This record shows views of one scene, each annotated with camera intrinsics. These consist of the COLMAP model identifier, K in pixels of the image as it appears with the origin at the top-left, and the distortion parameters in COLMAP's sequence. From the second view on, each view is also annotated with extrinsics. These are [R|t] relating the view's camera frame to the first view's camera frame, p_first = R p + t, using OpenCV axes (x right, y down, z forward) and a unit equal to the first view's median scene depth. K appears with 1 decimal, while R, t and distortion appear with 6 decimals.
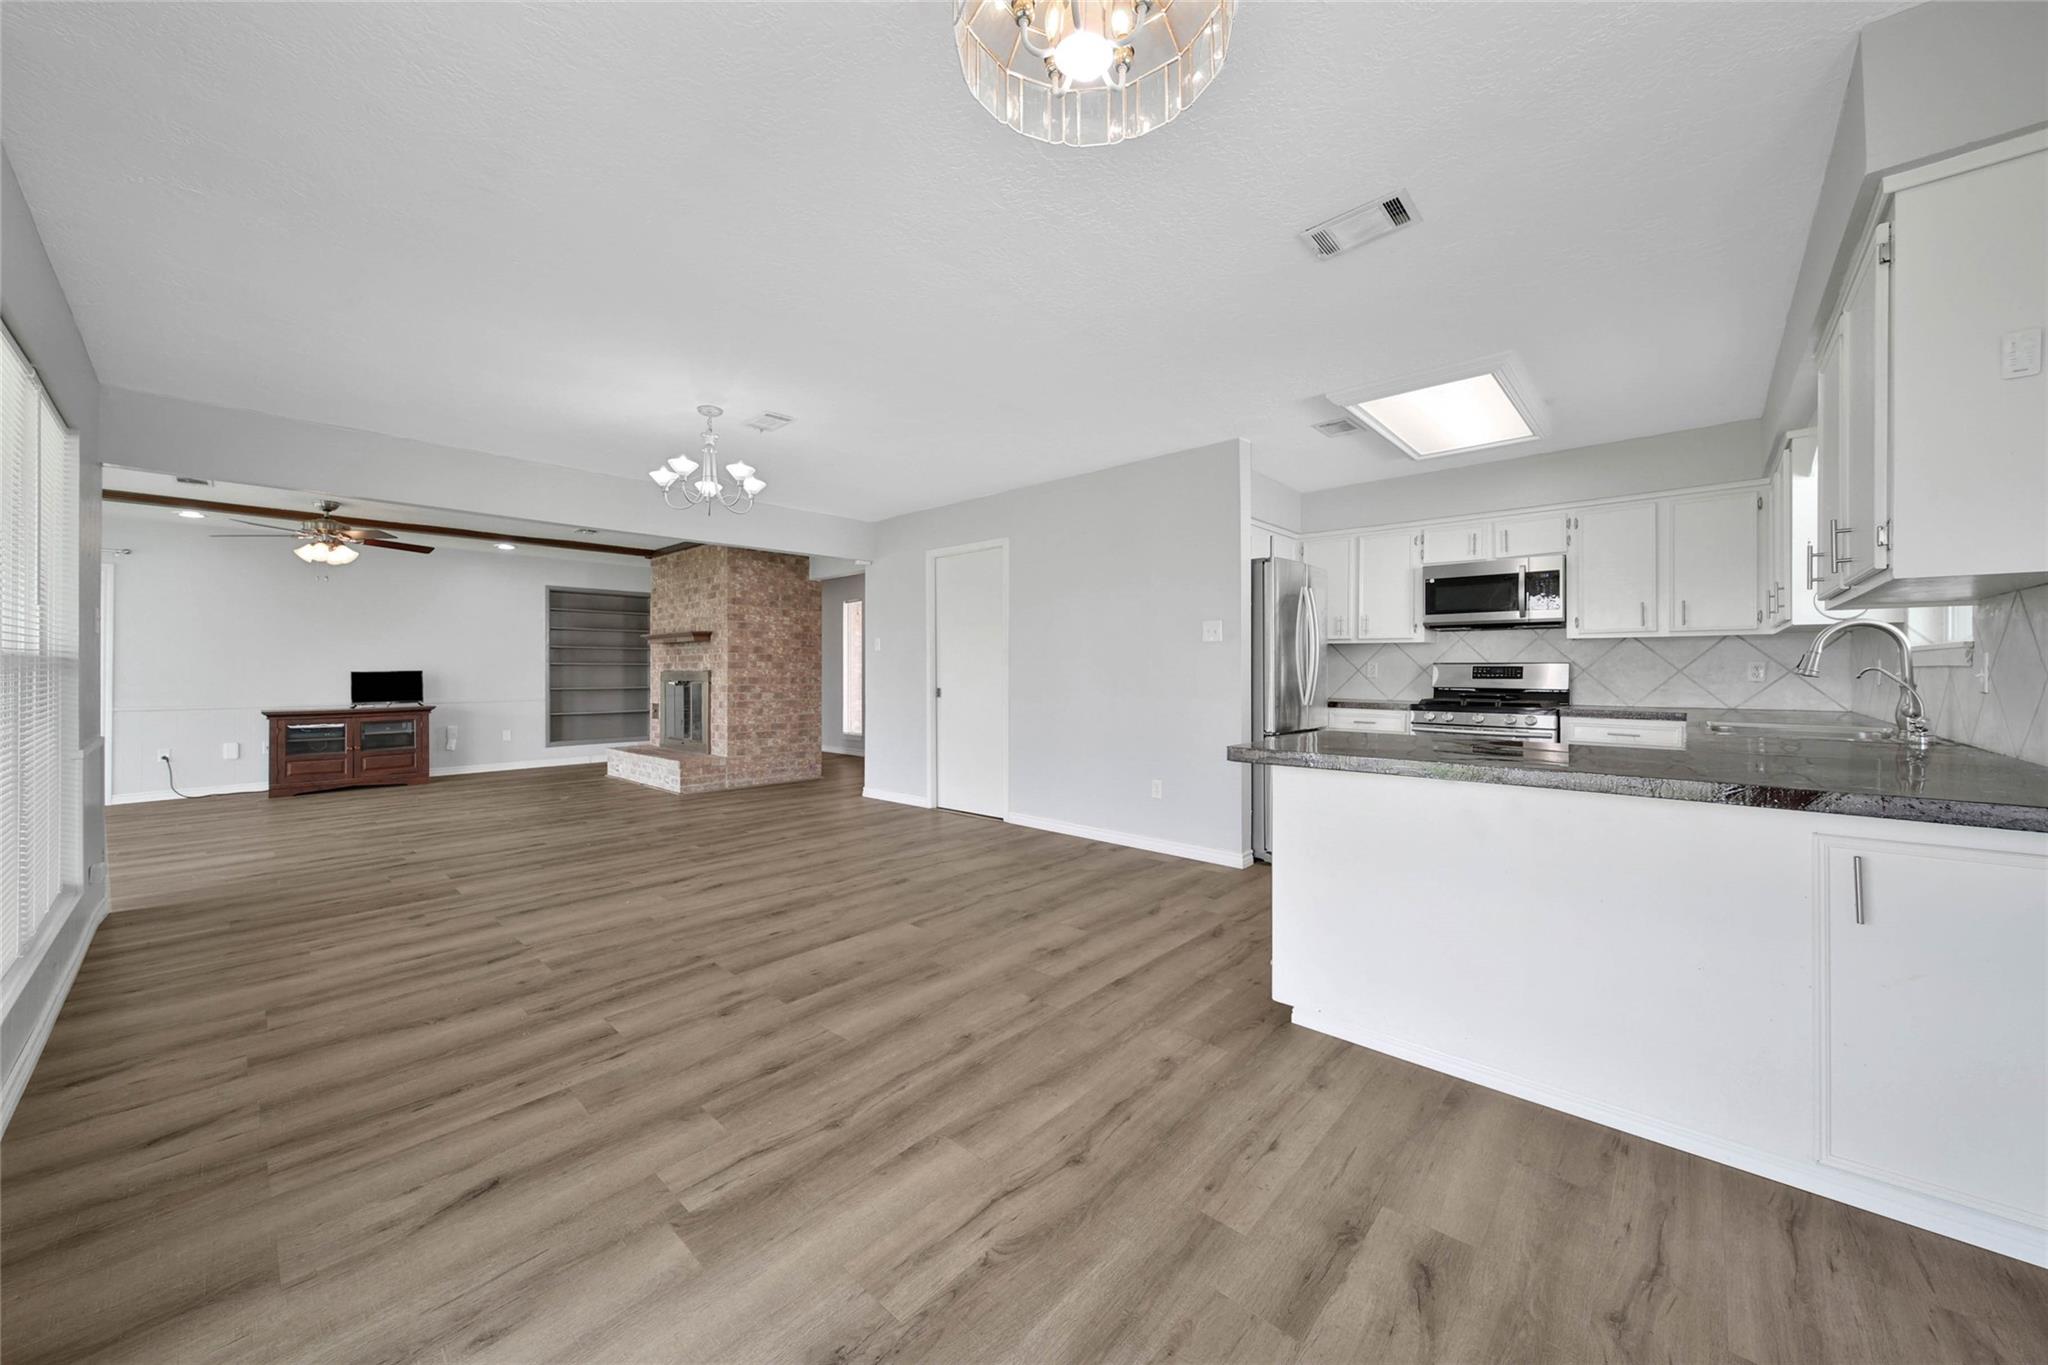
lens RADIAL K [[746.5, 0, 978.5], [0, 746.5, 668.0], [0, 0, 1]] dist [0.005750, -0.001617]
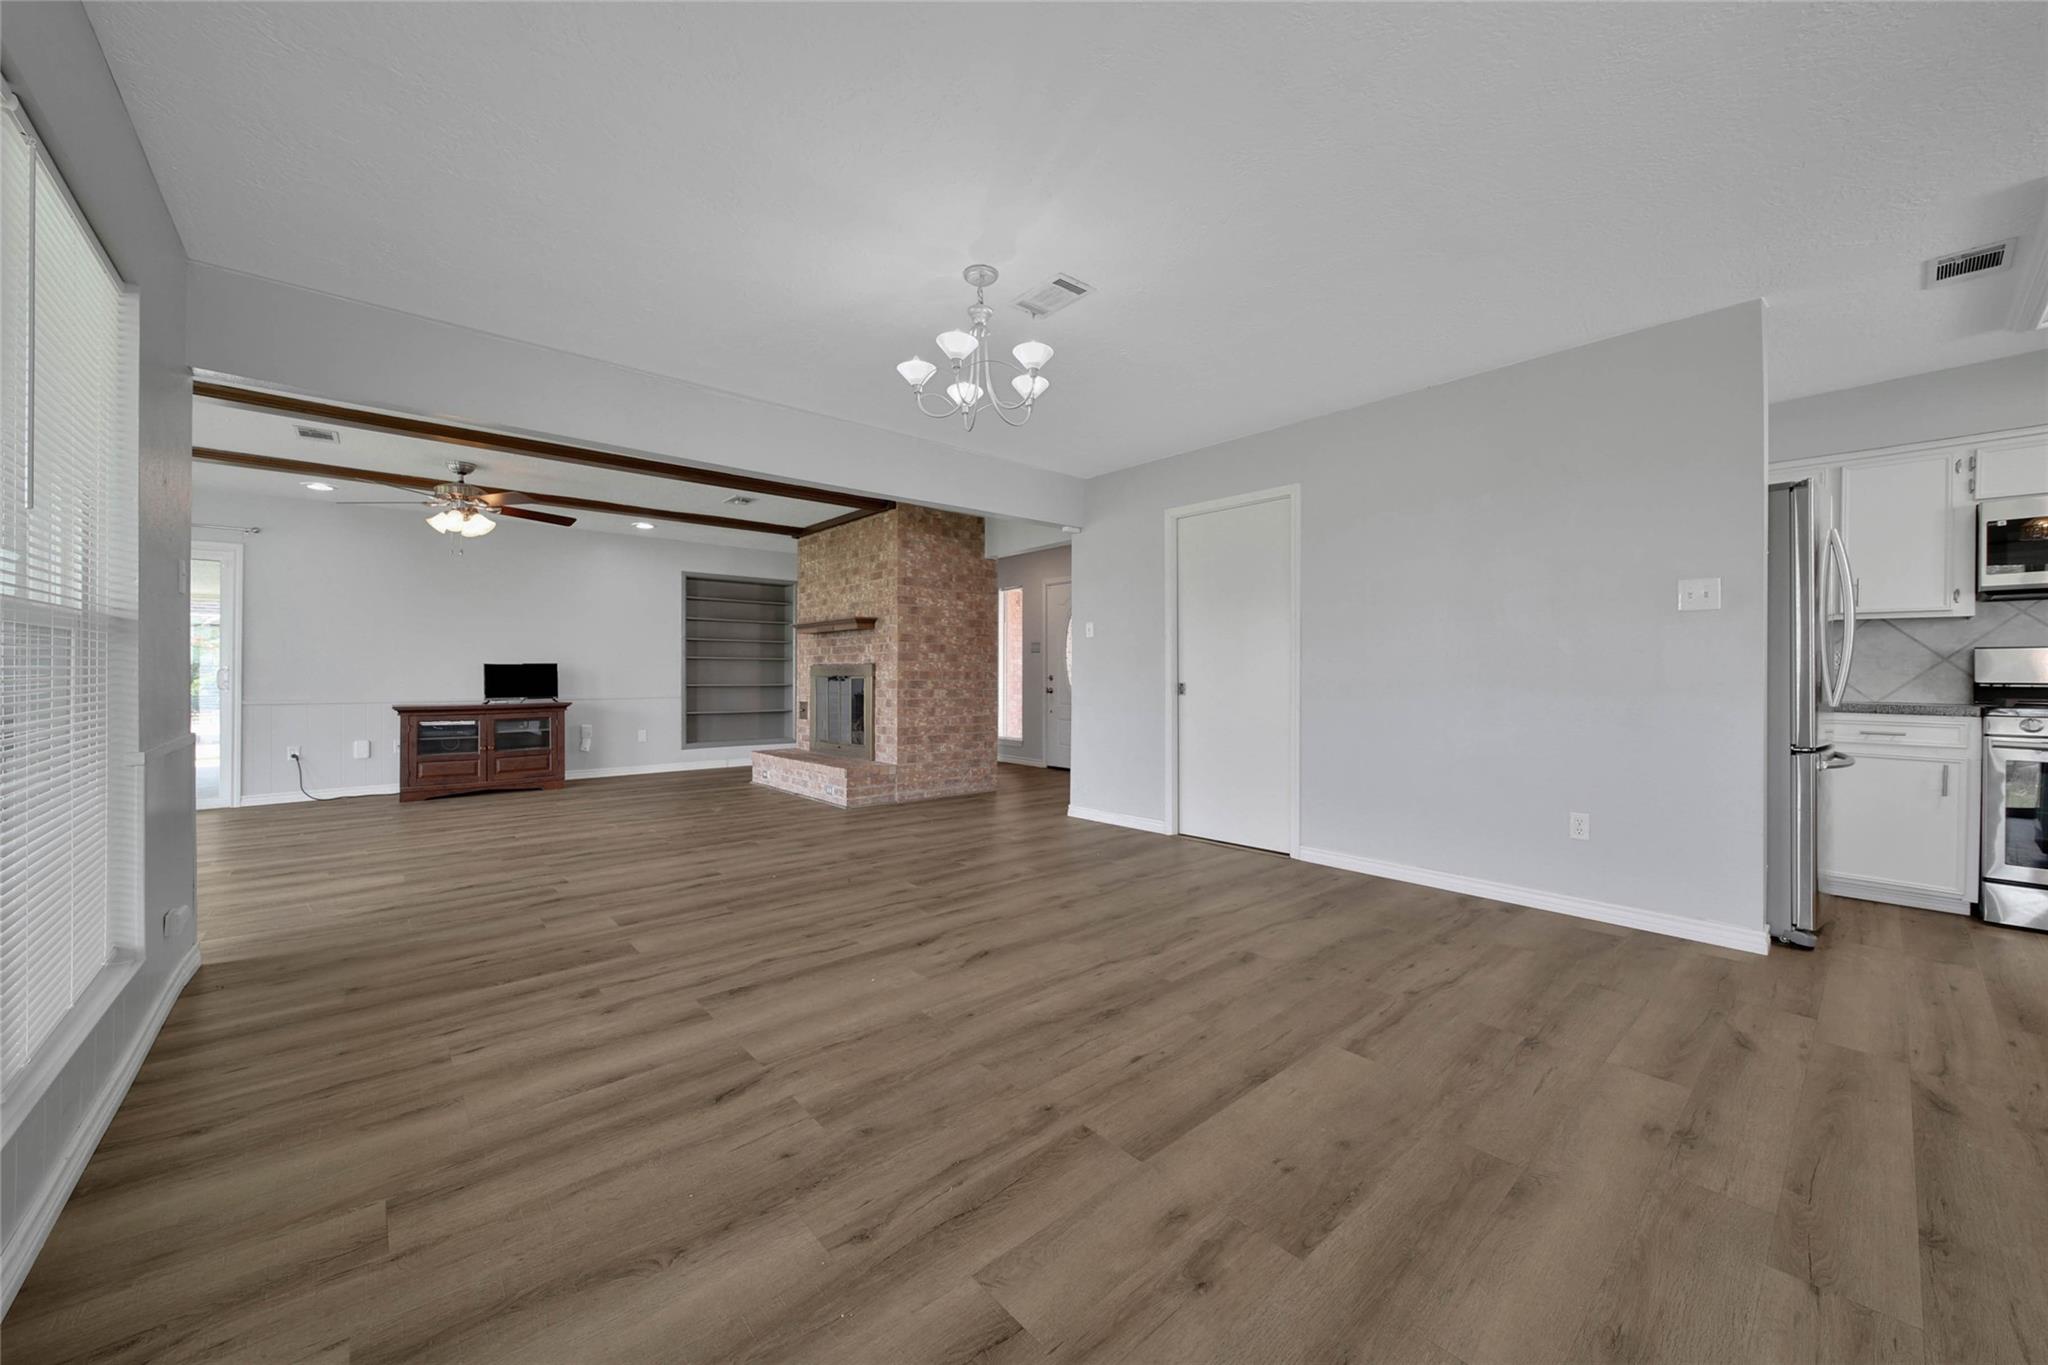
lens RADIAL K [[746.5, 0, 990.6], [0, 746.5, 677.4], [0, 0, 1]] dist [0.005750, -0.001617]
pose [[0.995755, 0.005055, -0.091904, -0.261693], [-0.004534, 0.999972, 0.005880, 0.024317], [0.091931, -0.005439, 0.995751, 0.281852]]
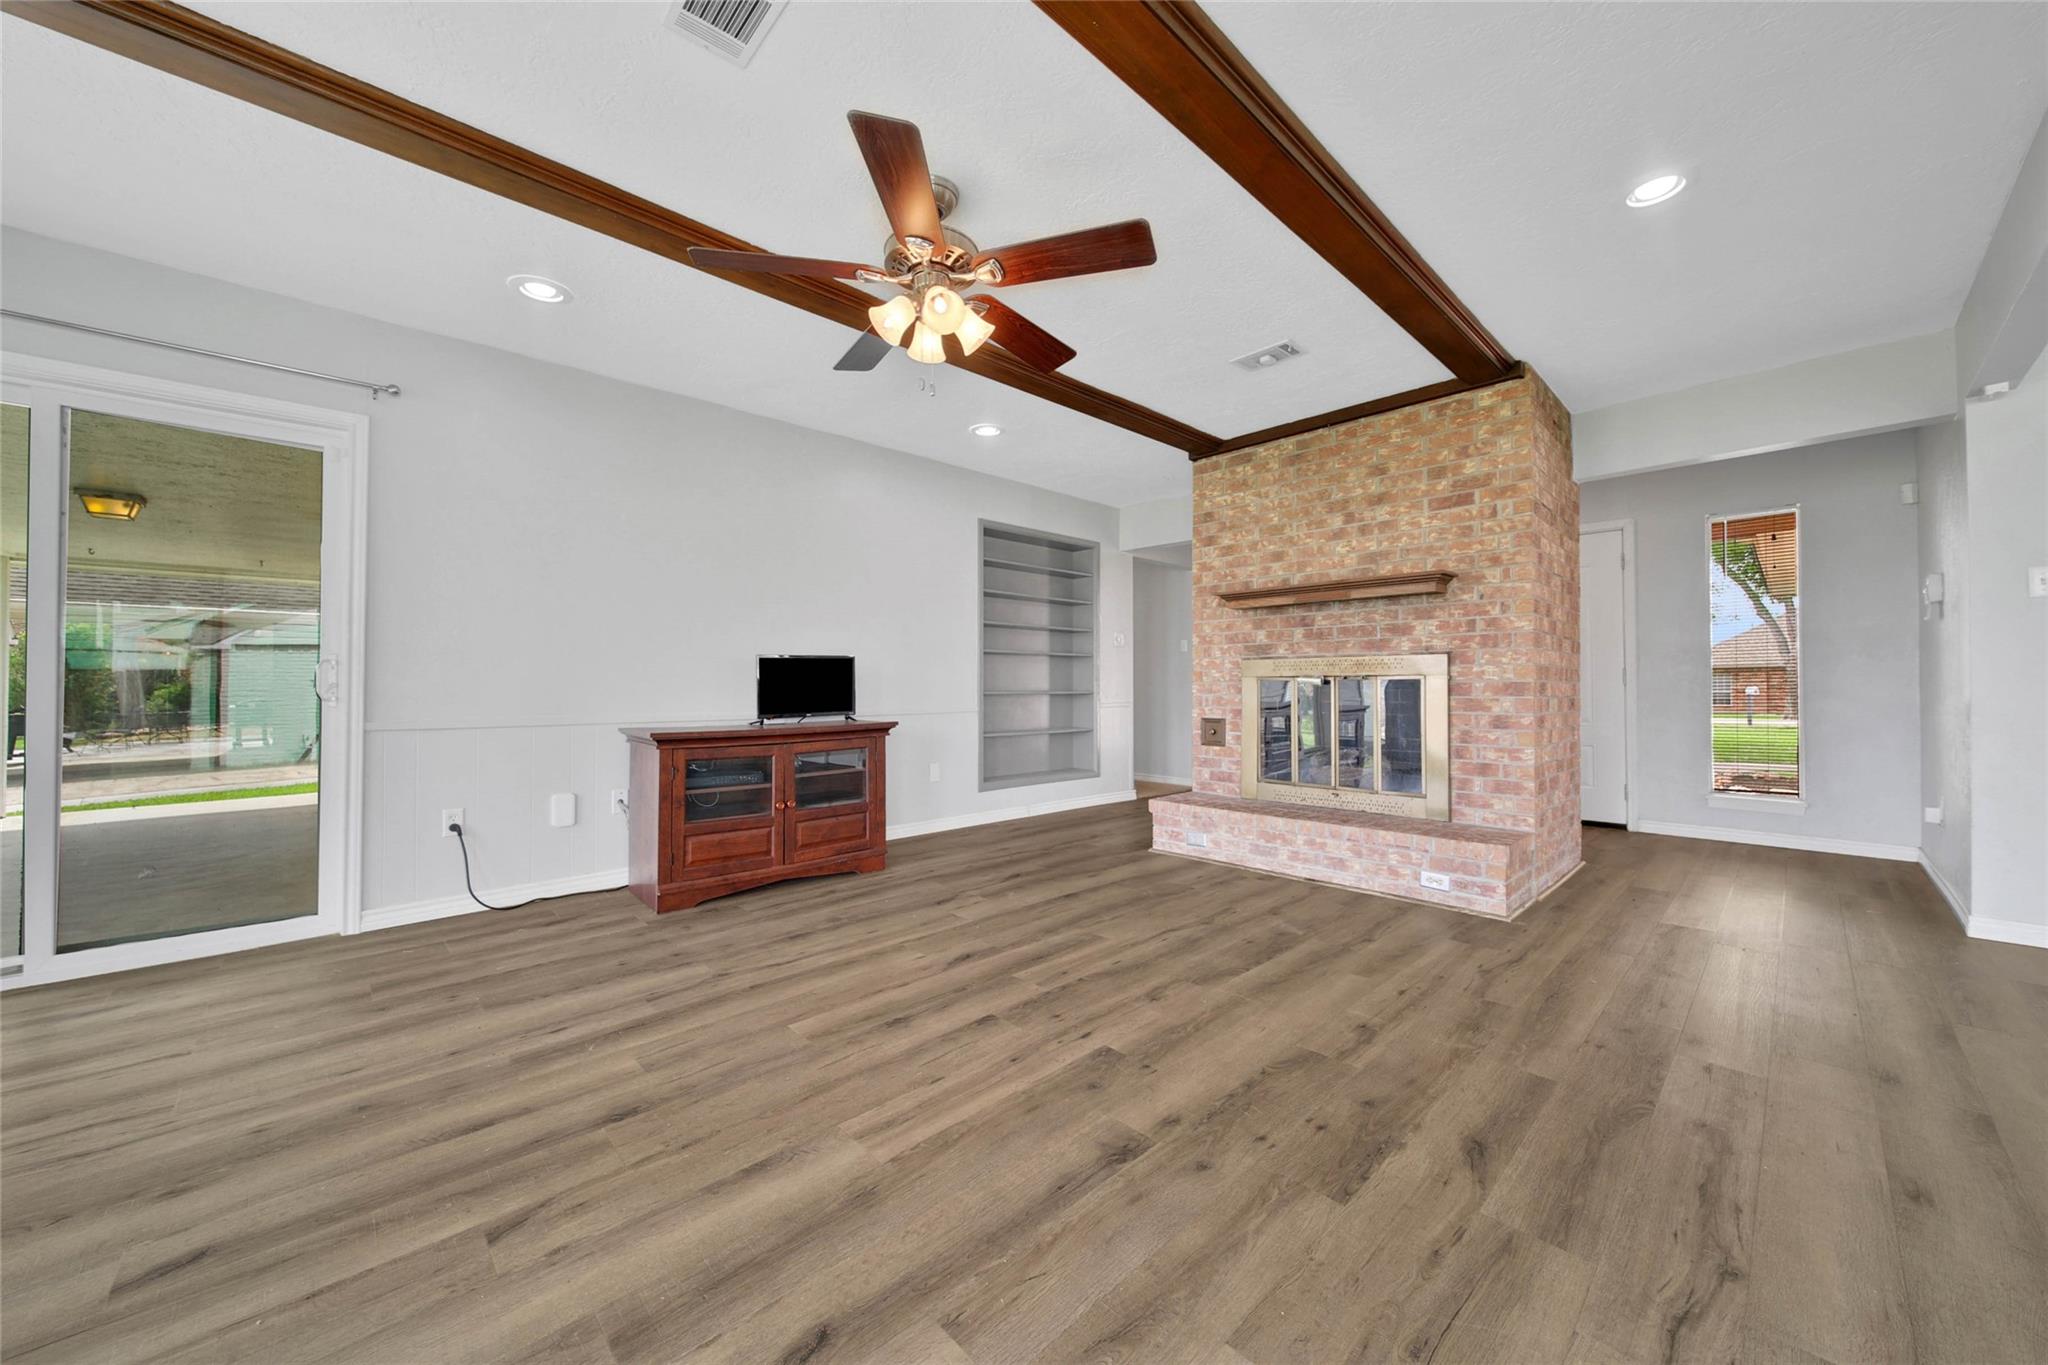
lens RADIAL K [[746.5, 0, 993.6], [0, 746.5, 682.4], [0, 0, 1]] dist [0.005750, -0.001617]
pose [[0.998023, 0.001044, -0.062839, -1.113013], [-0.001076, 0.999999, -0.000474, 0.041829], [0.062838, 0.000541, 0.998024, 0.855365]]
